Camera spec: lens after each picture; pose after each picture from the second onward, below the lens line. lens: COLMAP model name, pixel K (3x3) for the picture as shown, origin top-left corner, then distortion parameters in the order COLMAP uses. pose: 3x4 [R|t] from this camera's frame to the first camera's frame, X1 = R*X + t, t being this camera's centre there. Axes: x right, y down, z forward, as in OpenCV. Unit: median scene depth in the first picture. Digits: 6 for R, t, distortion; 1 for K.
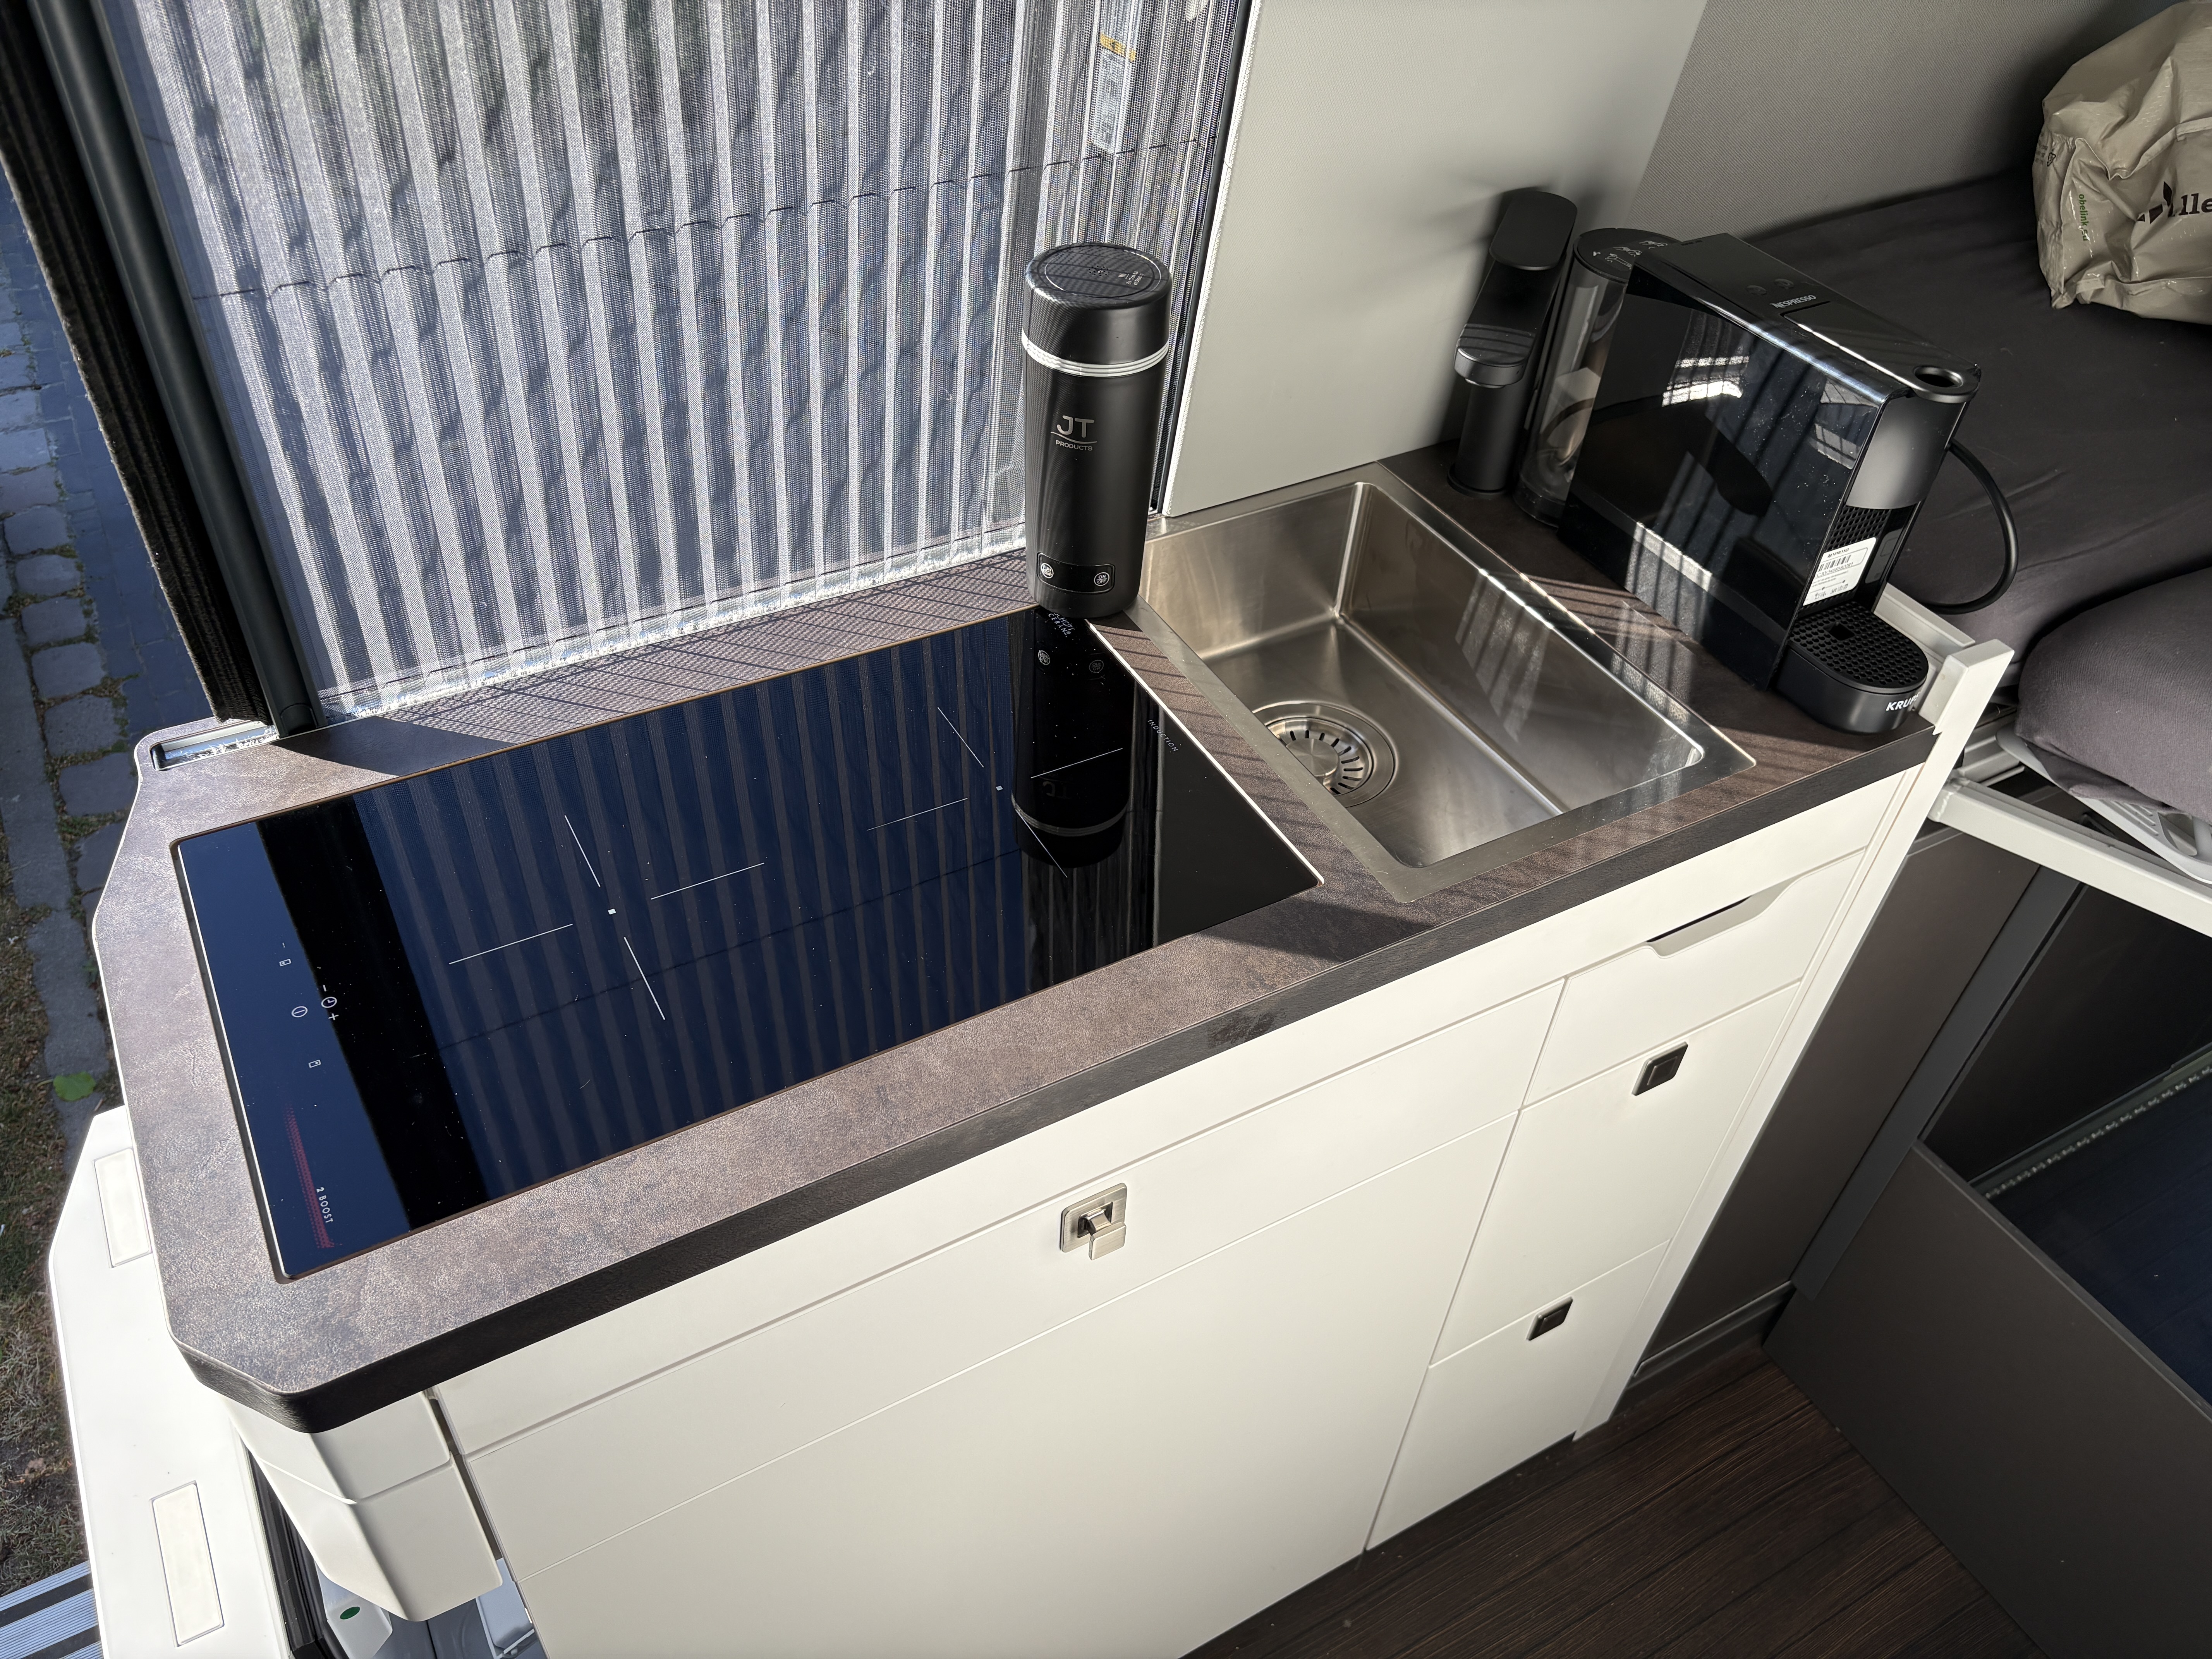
lens RADIAL K [[1654.9, 0, 1106.0], [0, 1654.9, 829.5], [0, 0, 1]] dist [0.033590, -0.042356]
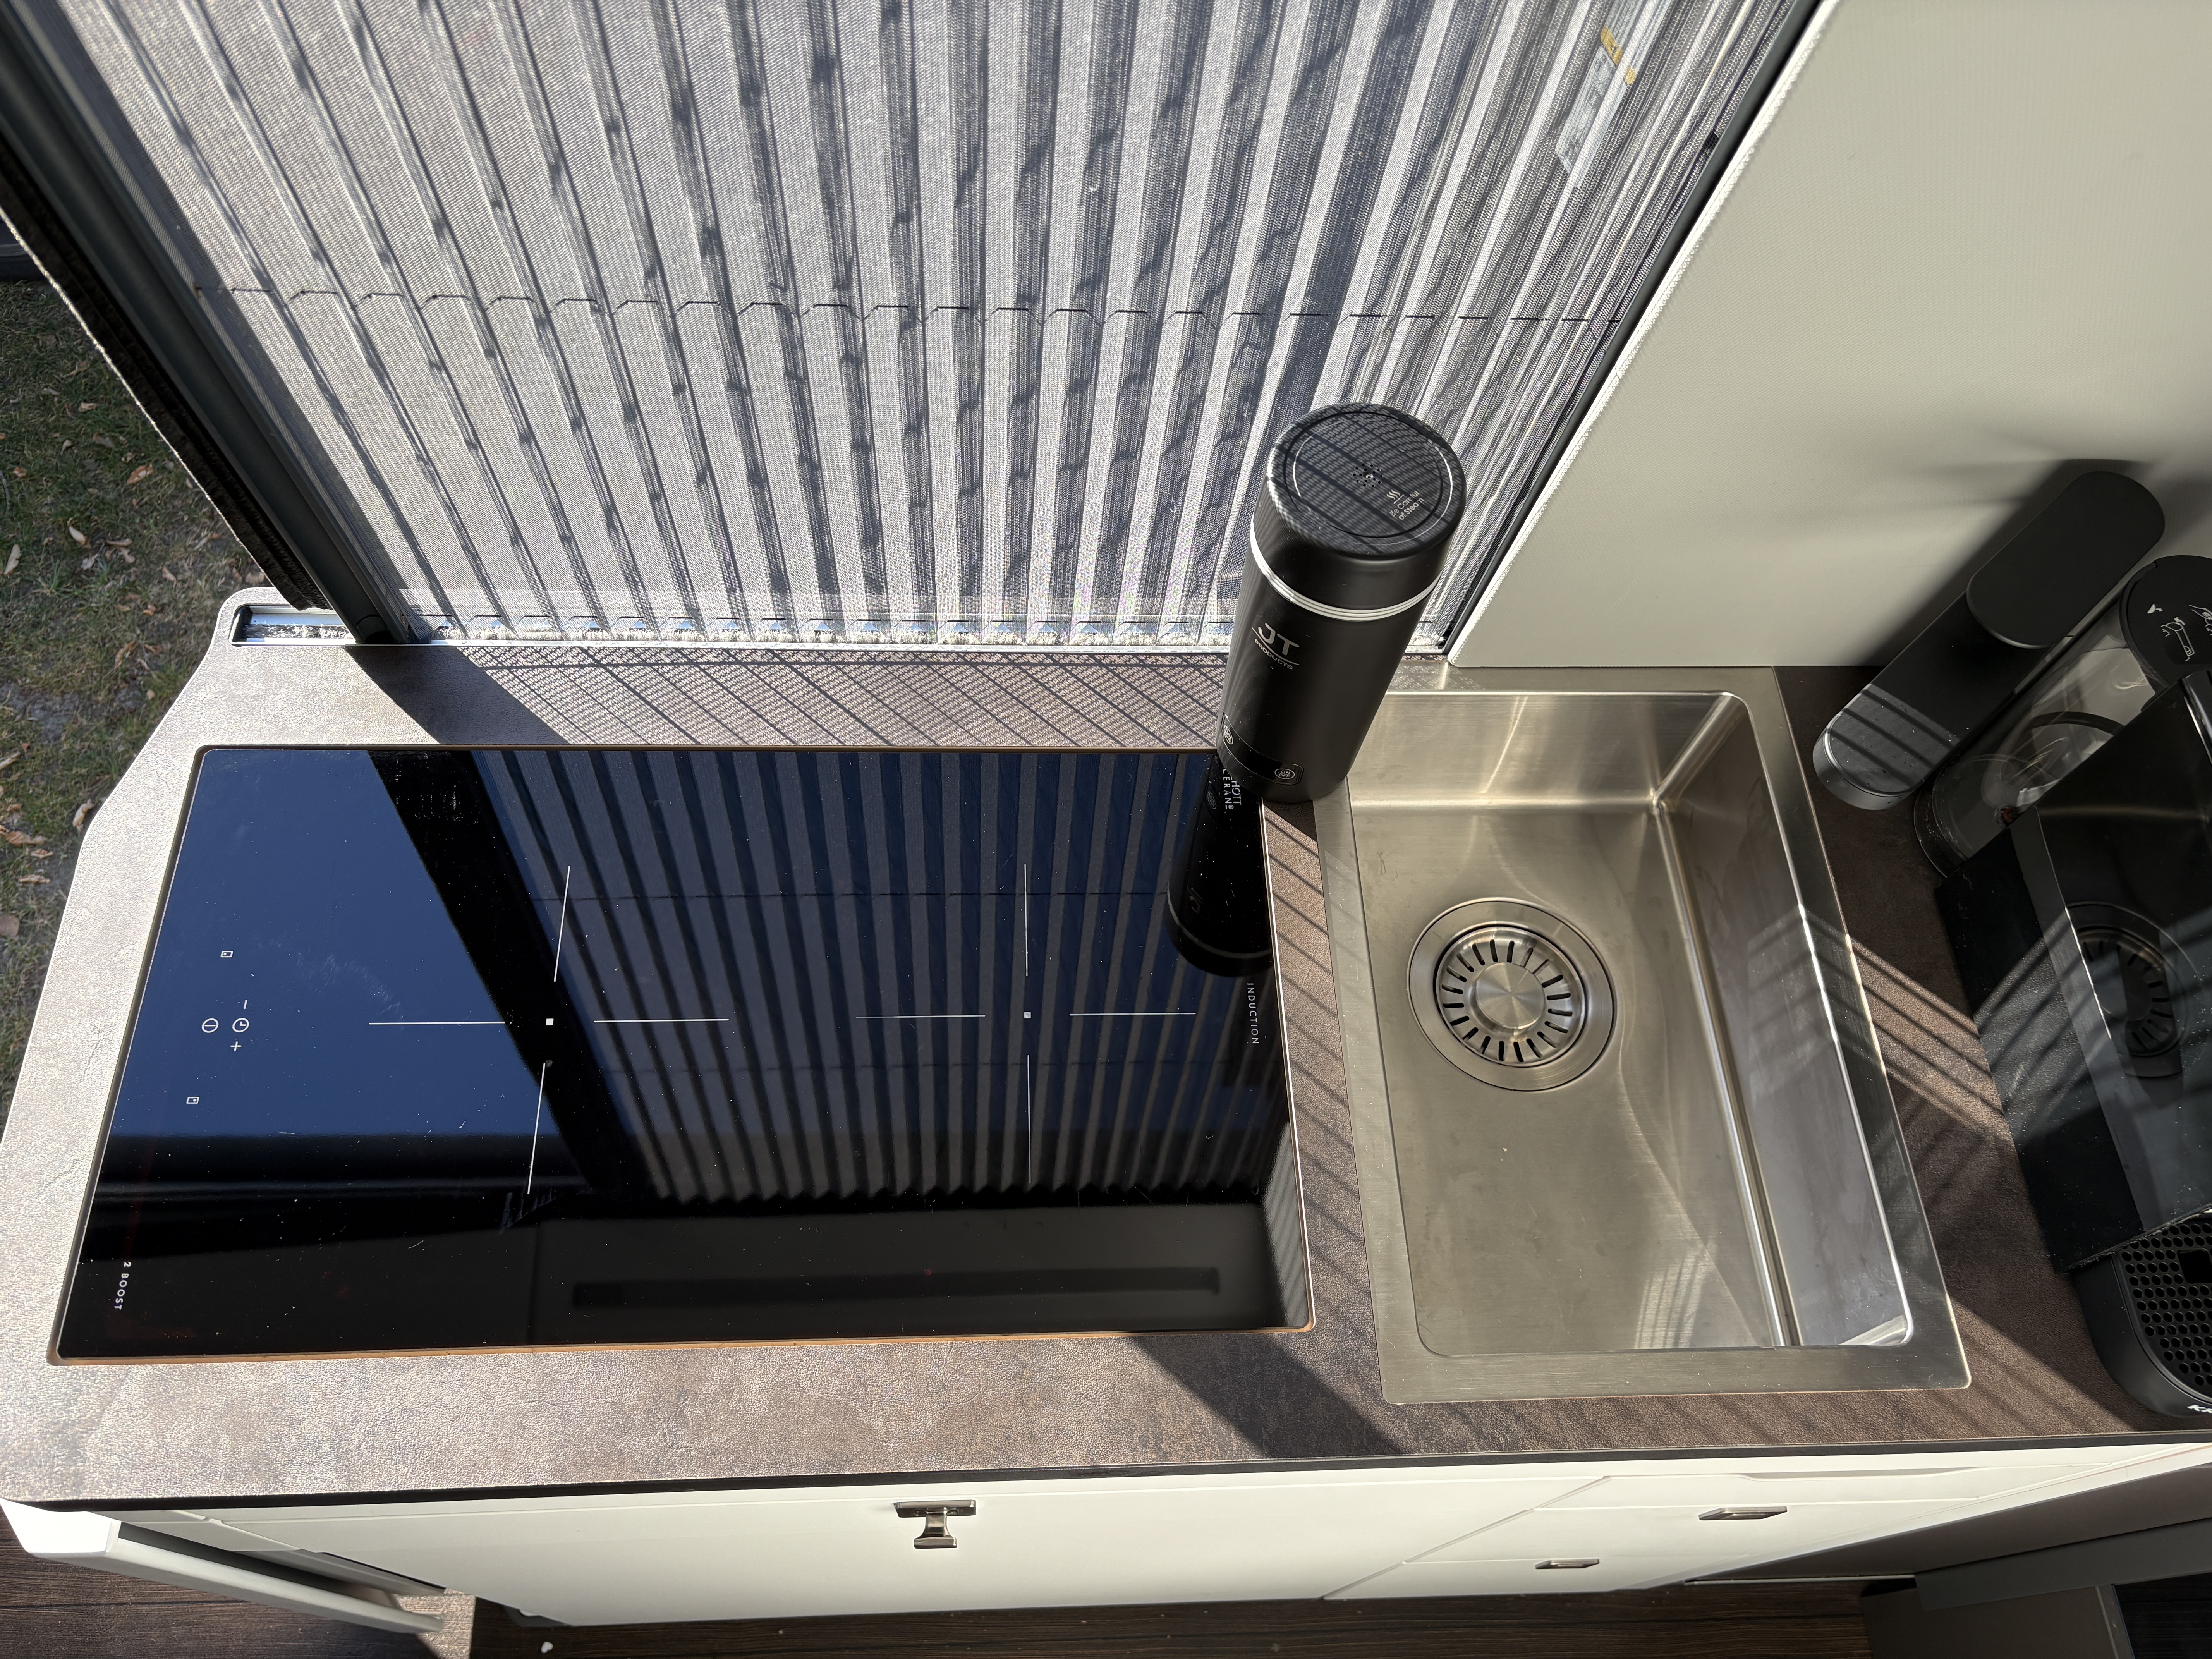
lens RADIAL K [[1654.9, 0, 1106.0], [0, 1654.9, 829.5], [0, 0, 1]] dist [0.033590, -0.042356]
pose [[0.888918, 0.405478, -0.213102, 0.111227], [-0.326702, 0.887300, 0.325522, -0.394735], [0.321077, -0.219741, 0.921208, 0.256466]]
